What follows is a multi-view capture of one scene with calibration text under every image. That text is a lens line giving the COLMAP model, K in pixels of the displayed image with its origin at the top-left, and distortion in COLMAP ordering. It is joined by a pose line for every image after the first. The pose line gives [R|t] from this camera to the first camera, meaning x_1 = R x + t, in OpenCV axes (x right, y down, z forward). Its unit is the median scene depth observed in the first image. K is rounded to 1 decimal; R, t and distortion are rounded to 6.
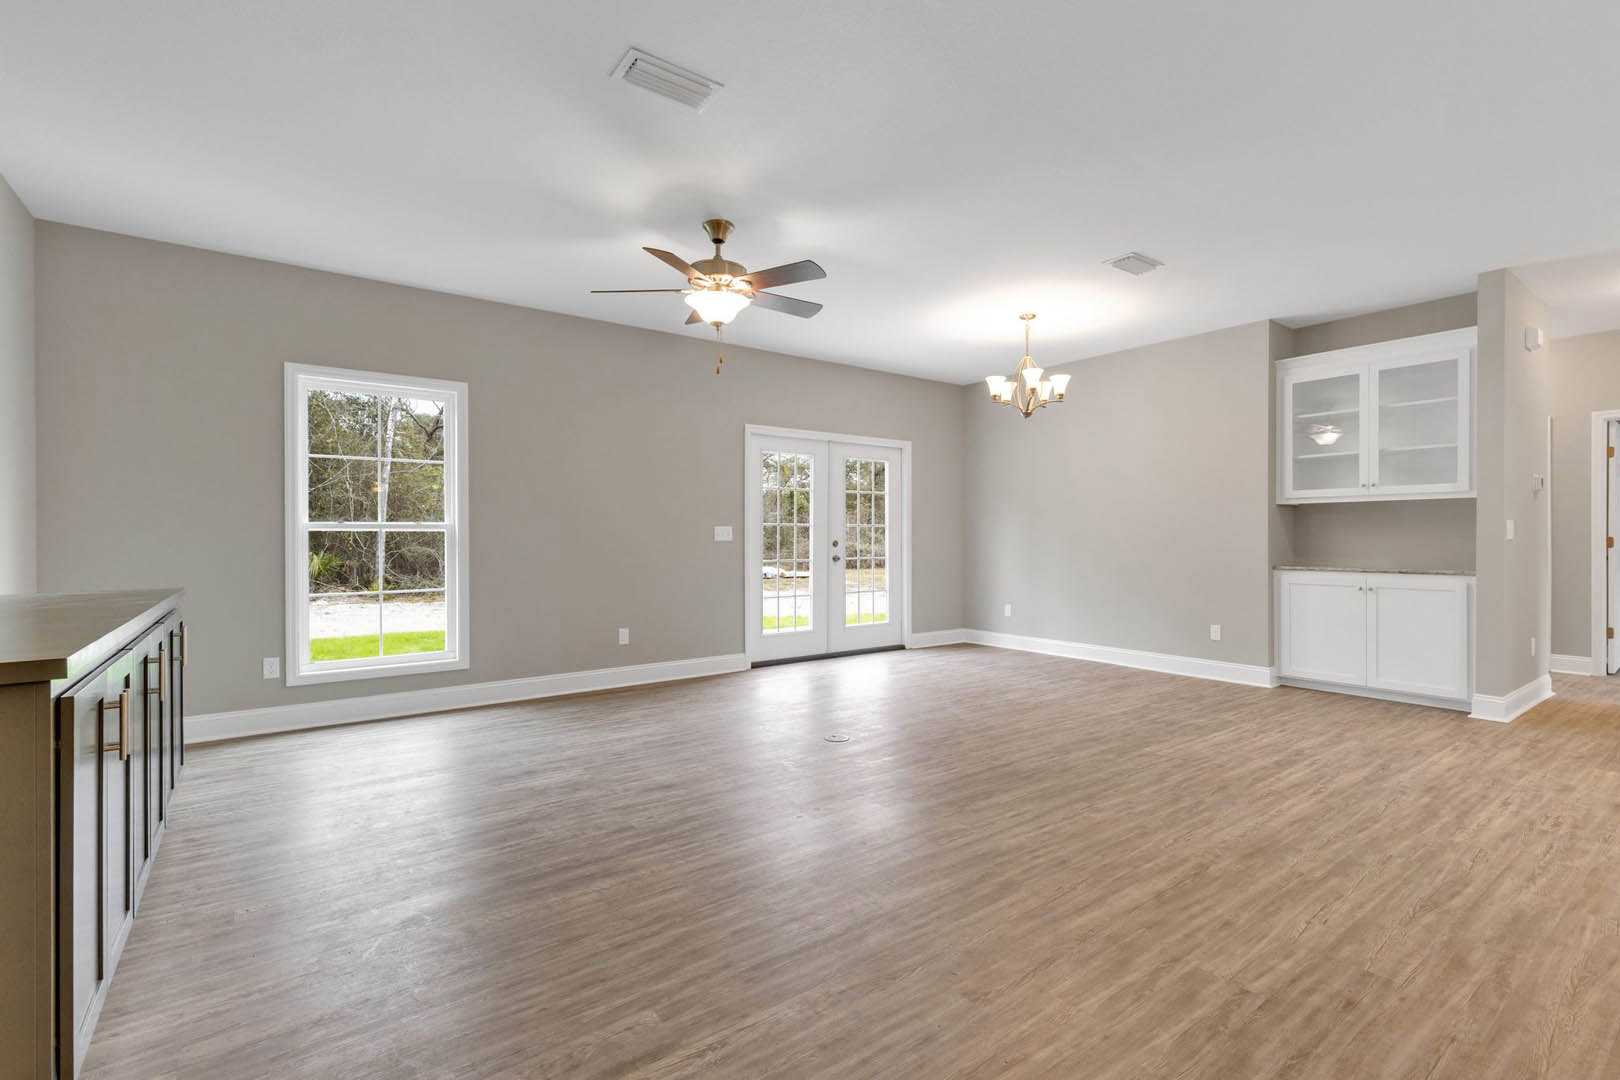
lens RADIAL K [[732.4, 0, 826.7], [0, 732.4, 537.8], [0, 0, 1]] dist [0.006879, 0.000091]
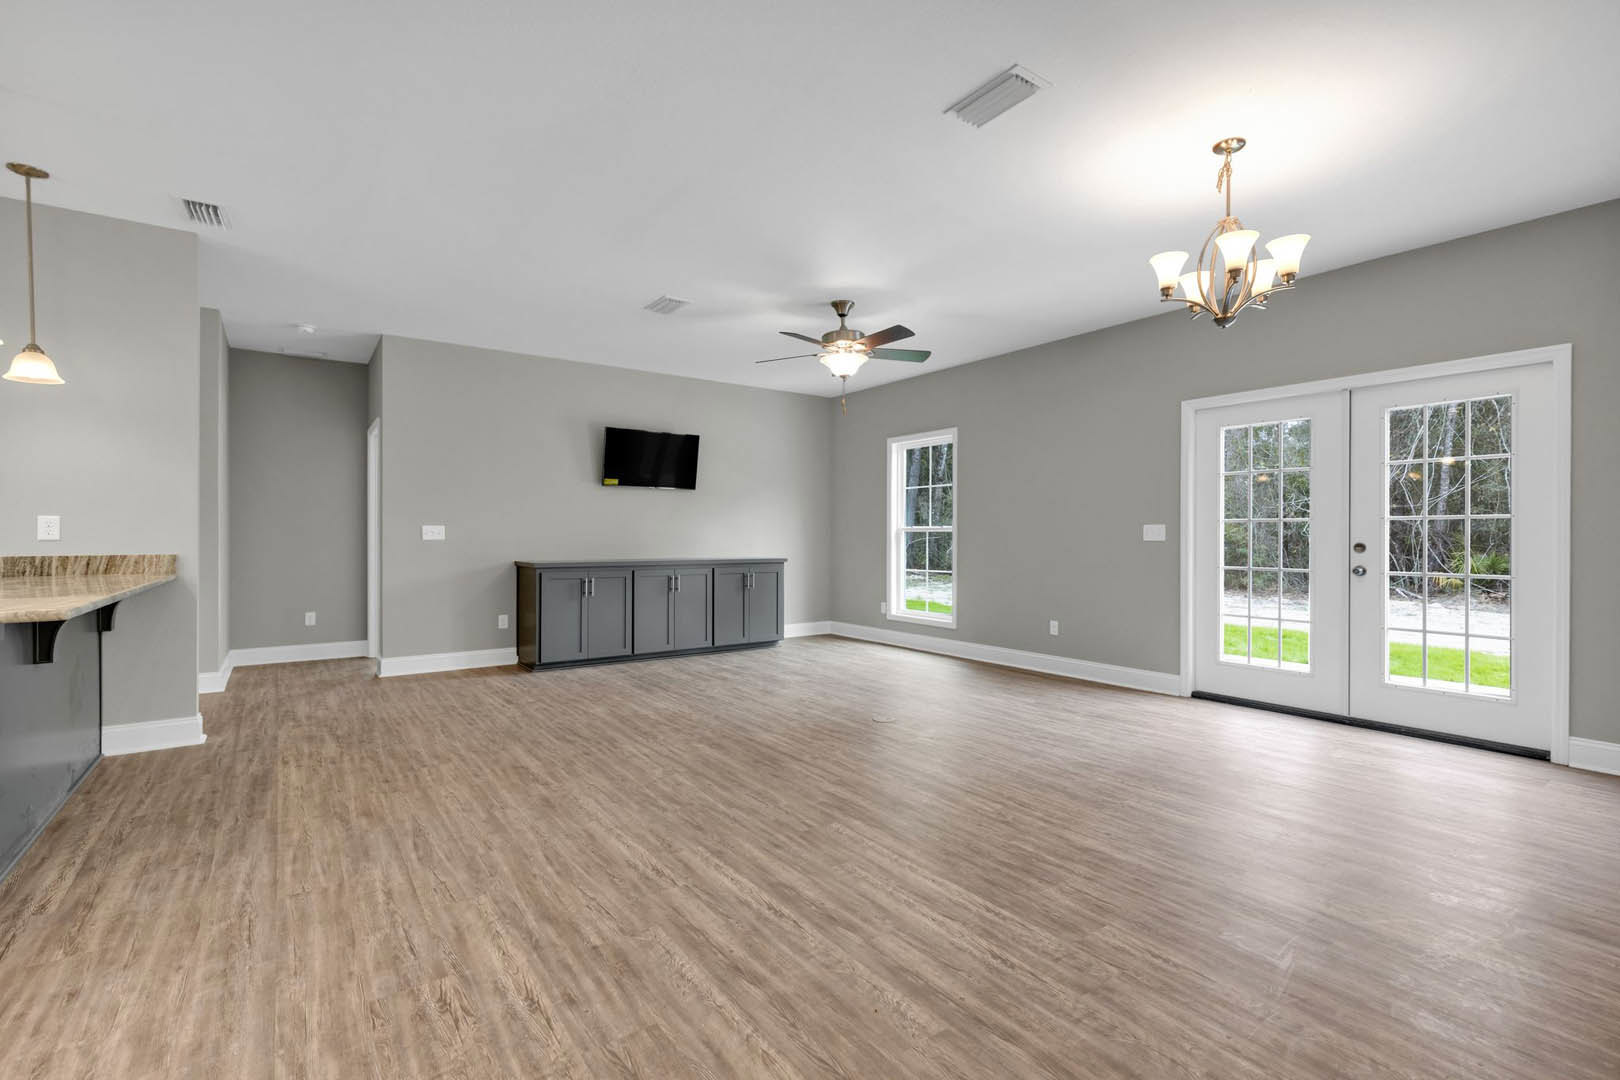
lens RADIAL K [[732.4, 0, 826.7], [0, 732.4, 537.8], [0, 0, 1]] dist [0.006879, 0.000091]
pose [[-0.007831, 0.002525, -0.999966, 1.450202], [-0.001660, 0.999995, 0.002538, -0.002507], [0.999968, 0.001680, -0.007827, 1.199846]]
